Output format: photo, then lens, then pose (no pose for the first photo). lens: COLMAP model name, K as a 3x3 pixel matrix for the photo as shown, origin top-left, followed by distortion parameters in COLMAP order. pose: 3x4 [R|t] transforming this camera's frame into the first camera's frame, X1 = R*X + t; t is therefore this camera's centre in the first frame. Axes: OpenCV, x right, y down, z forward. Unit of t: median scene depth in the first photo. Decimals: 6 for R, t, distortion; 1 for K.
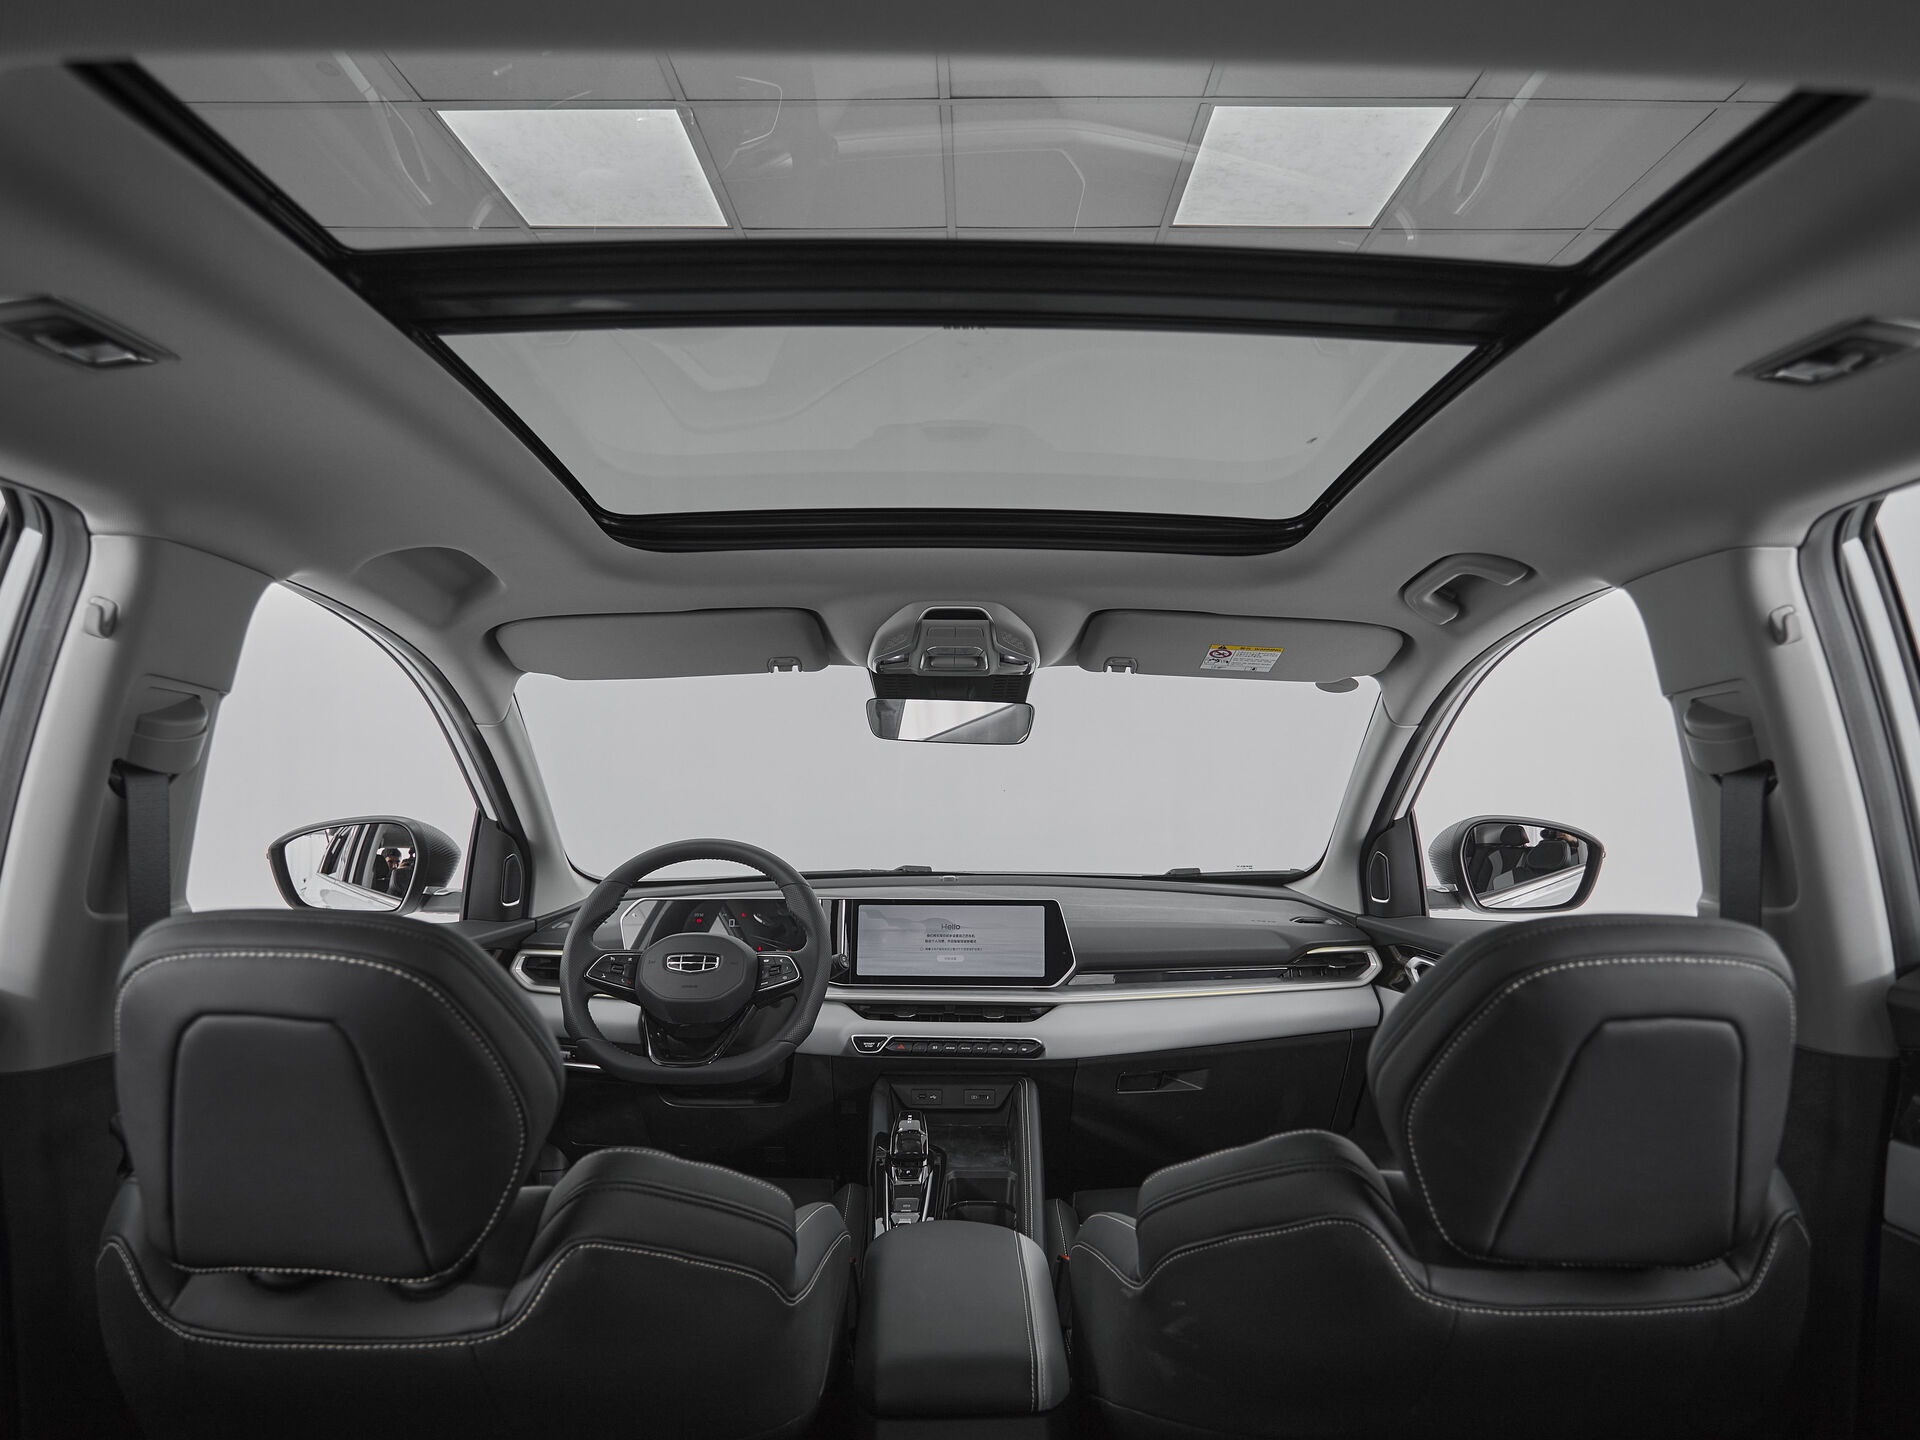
lens RADIAL K [[1108.0, 0, 961.6], [0, 1108.0, 803.7], [0, 0, 1]] dist [0.001788, -0.000370]
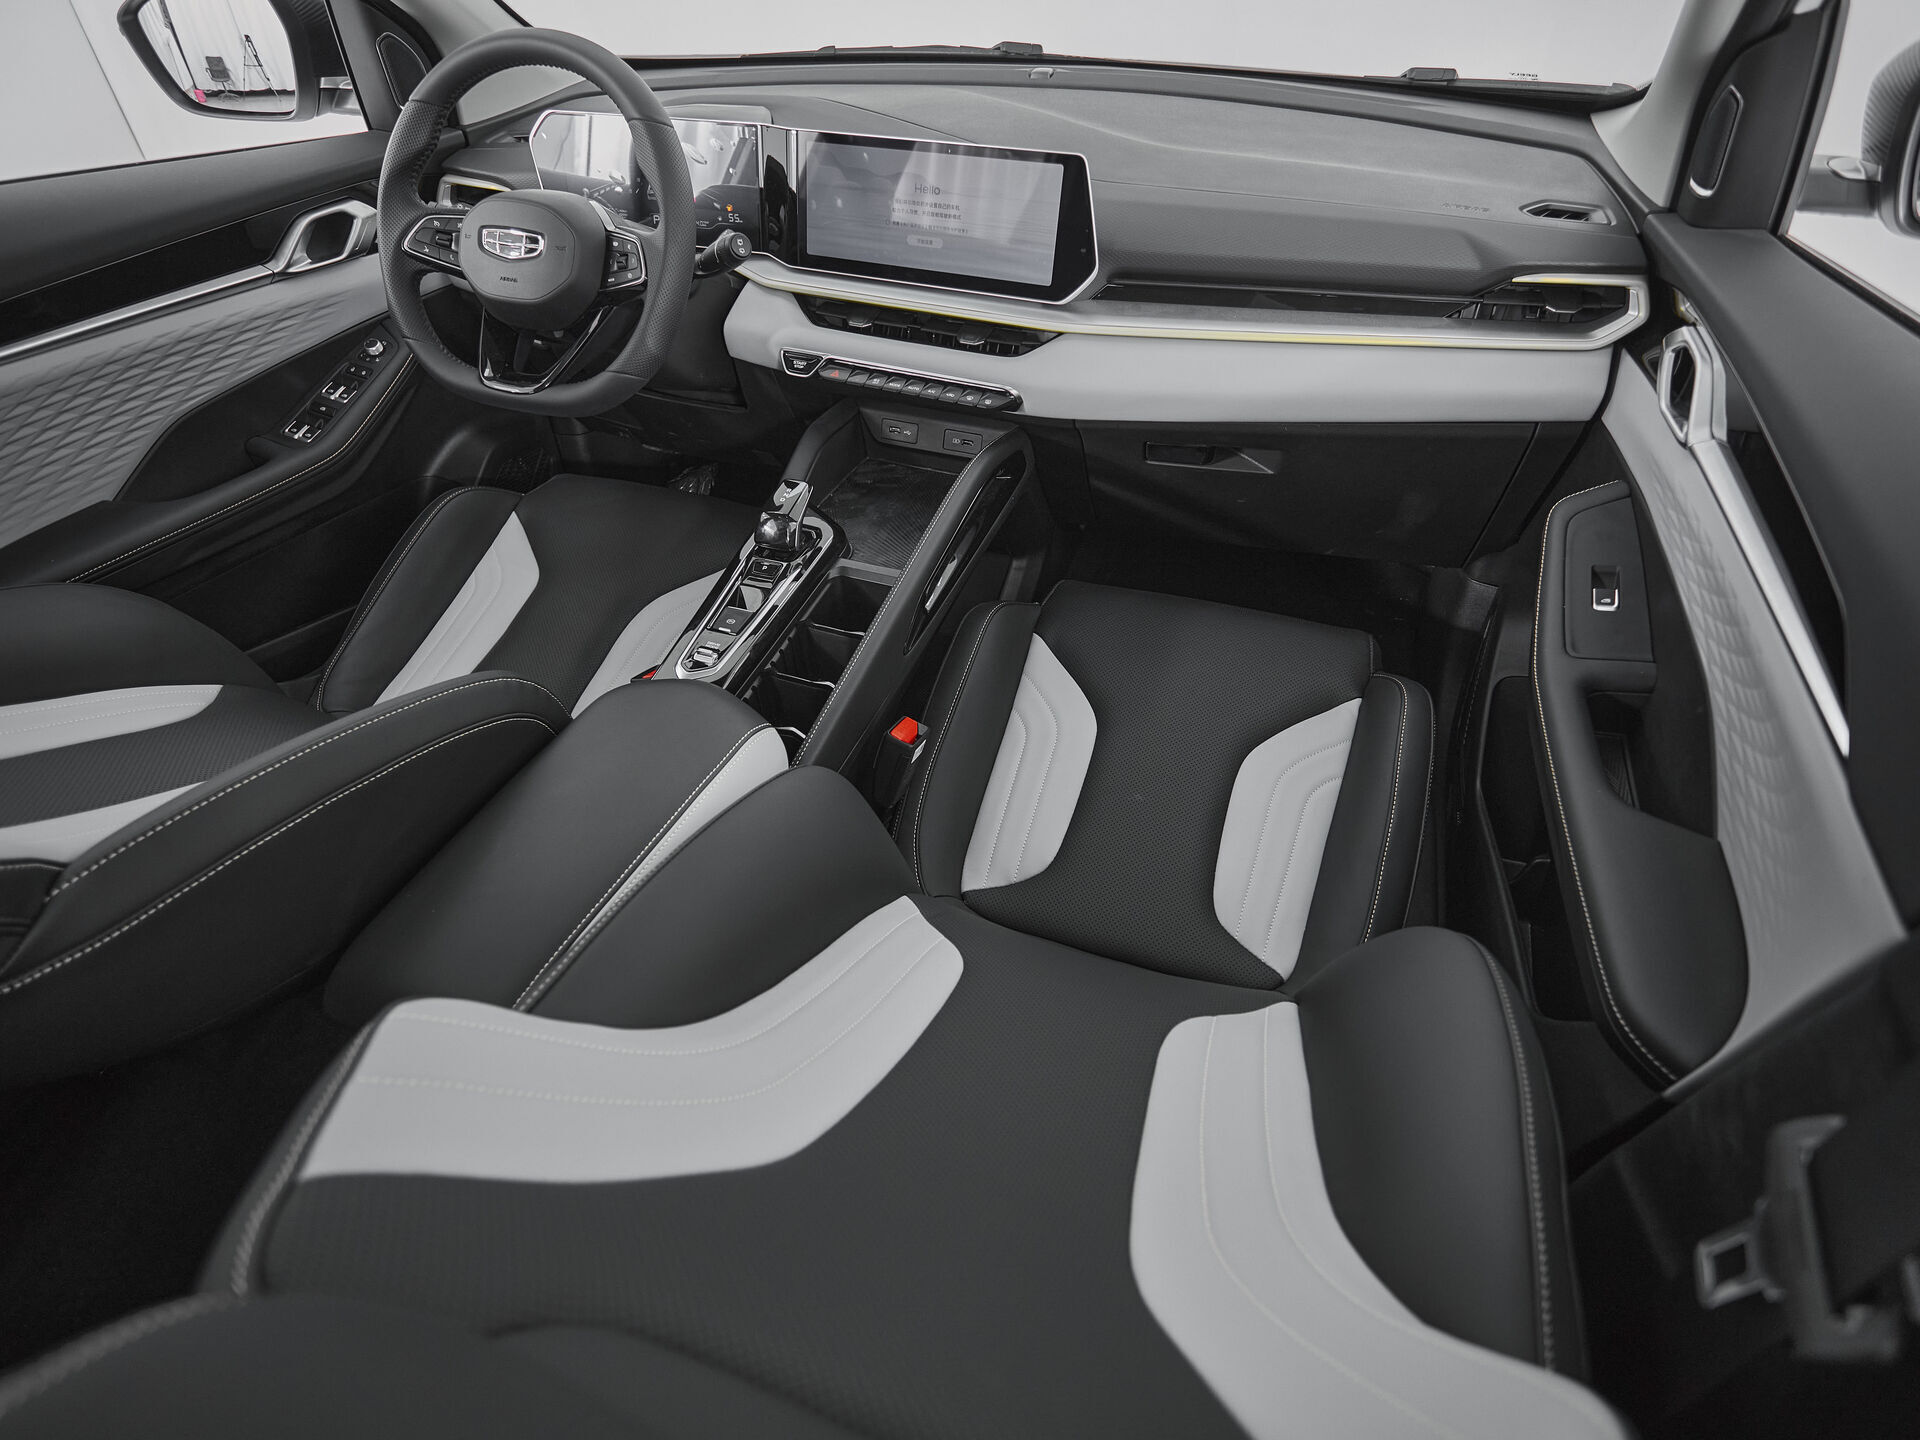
lens RADIAL K [[1005.9, 0, 960.0], [0, 1005.9, 720.0], [0, 0, 1]] dist [-0.000634, -0.003285]
pose [[0.934408, 0.224267, -0.276743, 0.247307], [0.009879, 0.760305, 0.649491, -0.037661], [0.356069, -0.609623, 0.708219, 0.392944]]
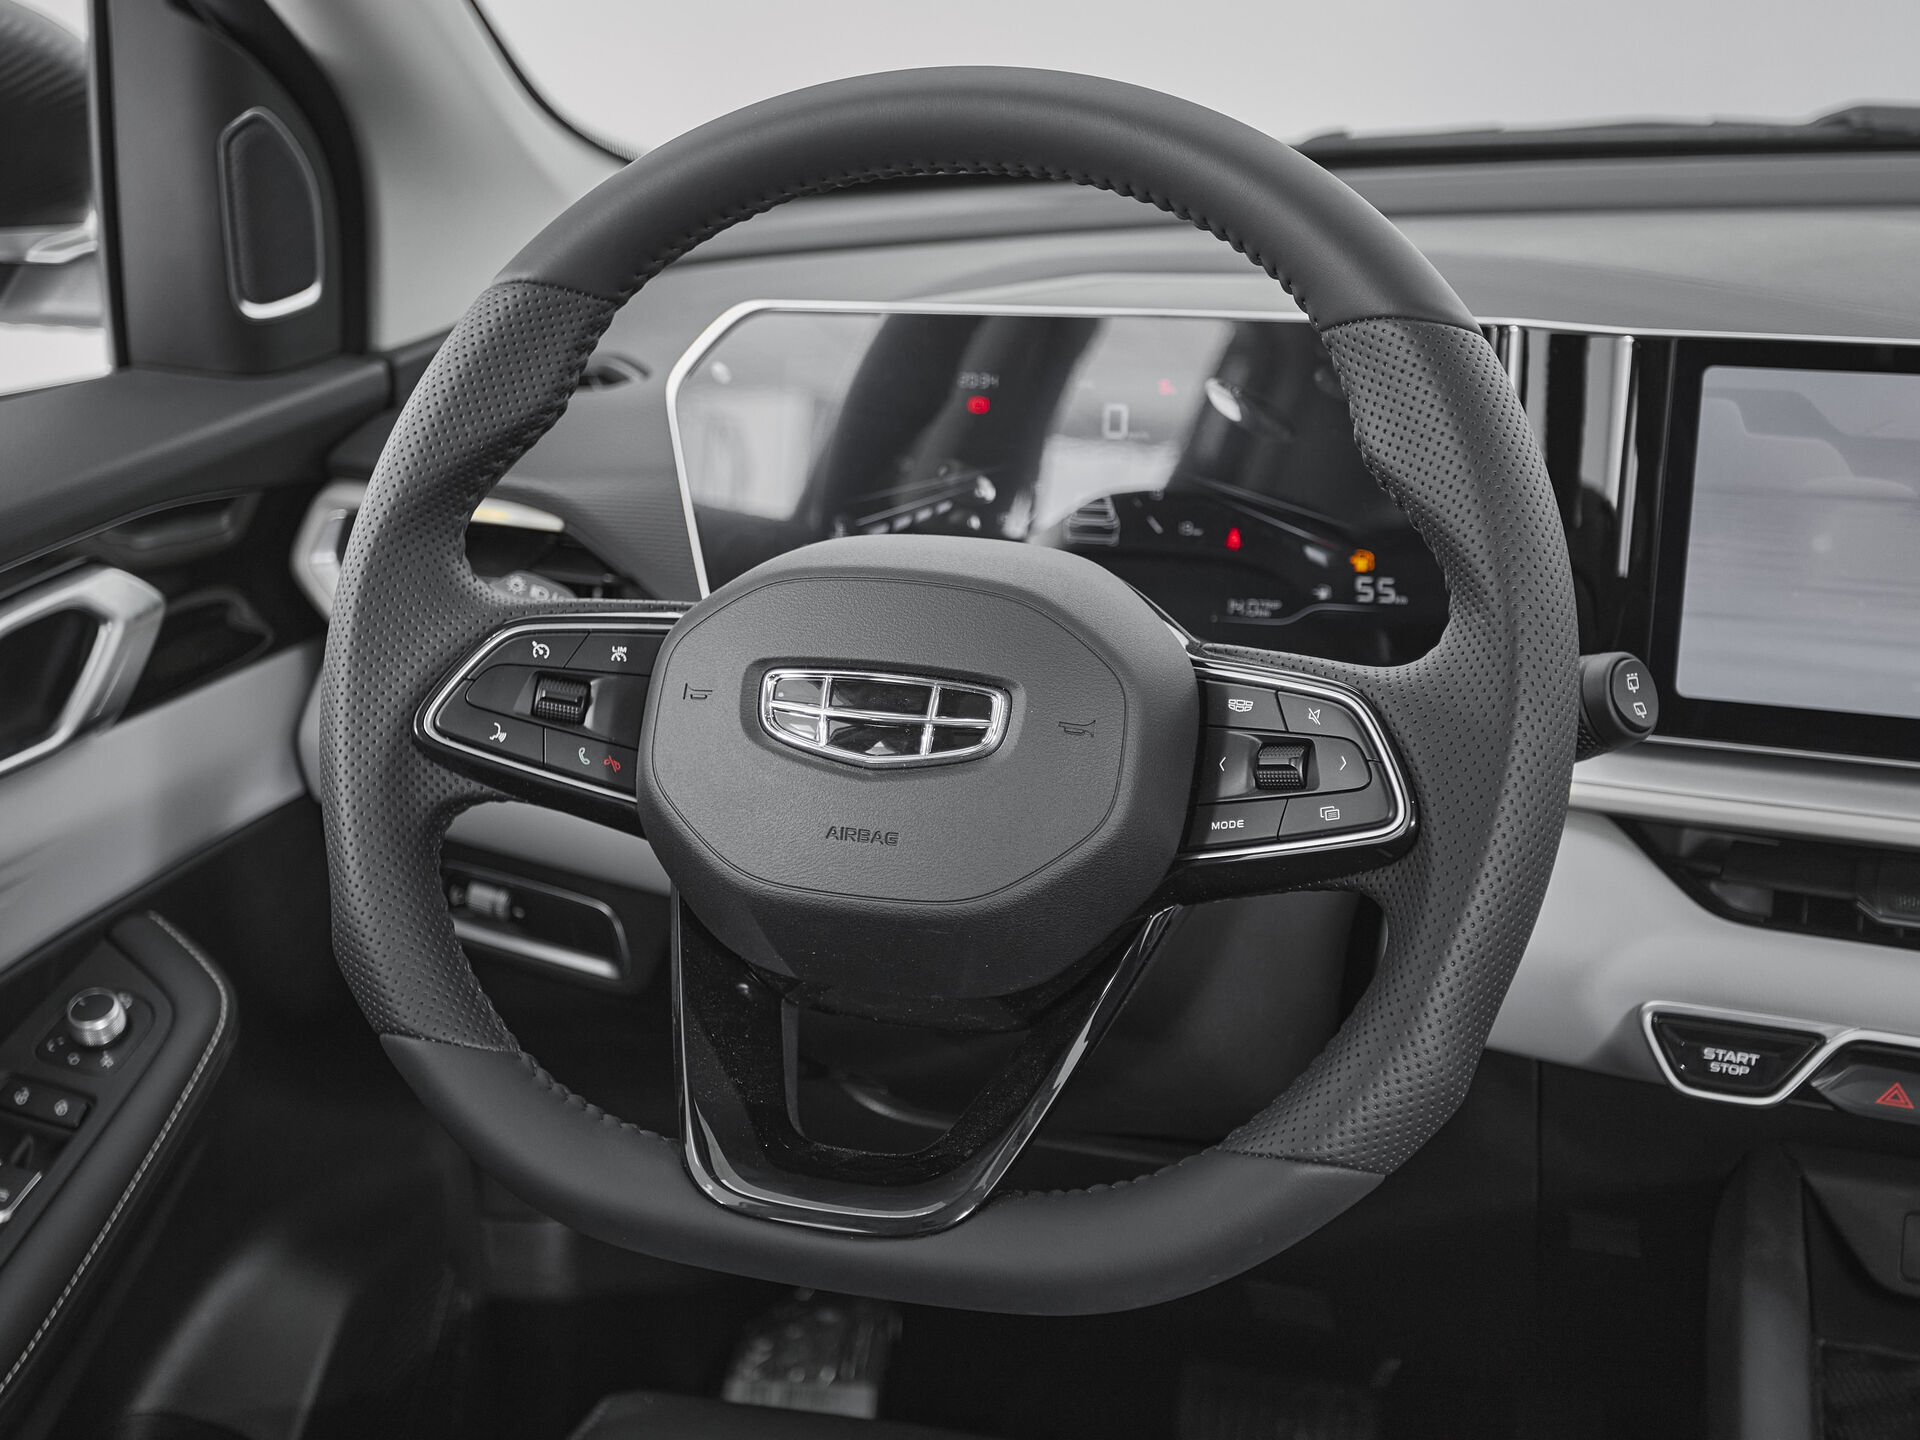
lens RADIAL K [[2553.0, 0, 905.7], [0, 2553.0, 697.1], [0, 0, 1]] dist [0.010904, 0.097158]
pose [[0.944954, 0.074888, -0.318519, -0.077895], [0.030976, 0.948610, 0.314929, -0.005811], [0.325735, -0.307460, 0.894072, 0.510691]]
